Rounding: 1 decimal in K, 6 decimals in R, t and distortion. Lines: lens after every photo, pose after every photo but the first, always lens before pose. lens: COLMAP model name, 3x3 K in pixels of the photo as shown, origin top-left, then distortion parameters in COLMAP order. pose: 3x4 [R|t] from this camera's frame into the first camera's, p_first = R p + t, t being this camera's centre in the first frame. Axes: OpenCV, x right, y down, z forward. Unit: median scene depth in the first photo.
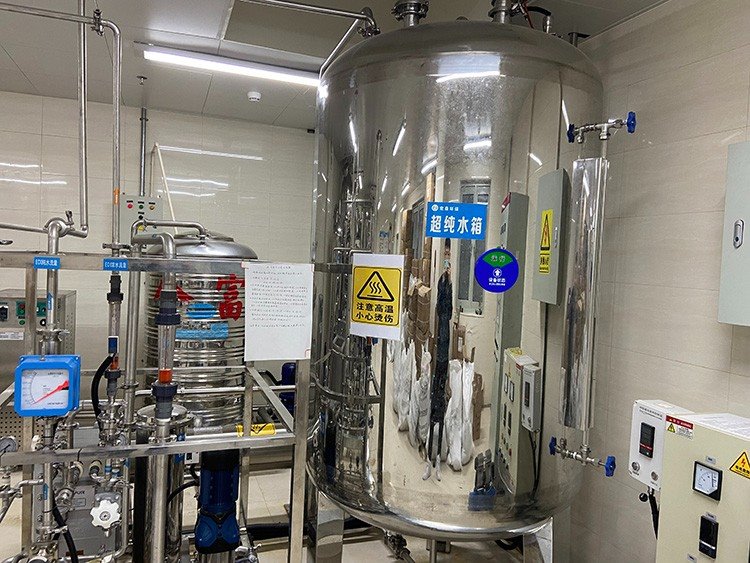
lens RADIAL K [[567.6, 0, 372.2], [0, 567.6, 292.9], [0, 0, 1]] dist [0.117901, -0.163424]
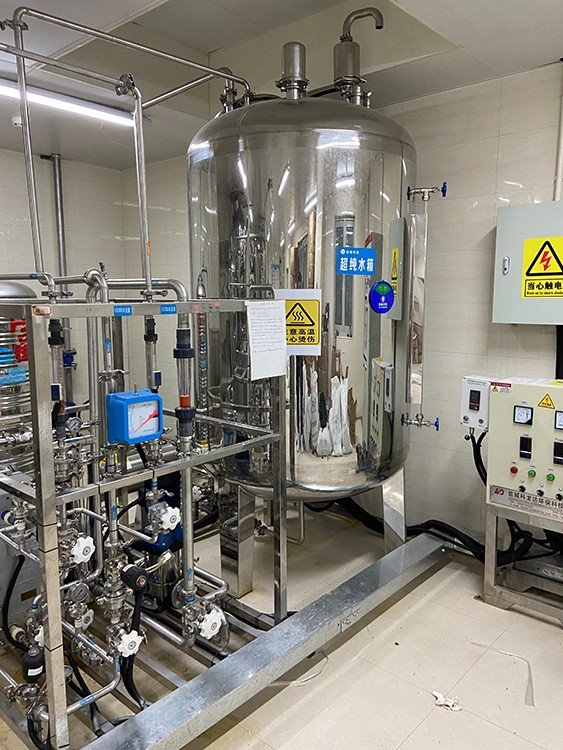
lens RADIAL K [[567.6, 0, 281.5], [0, 567.6, 375.0], [0, 0, 1]] dist [0.117901, -0.163424]
pose [[0.875873, -0.114762, 0.468696, -0.665632], [0.068940, 0.991104, 0.113843, -0.026759], [-0.477591, -0.067401, 0.875993, -0.108403]]
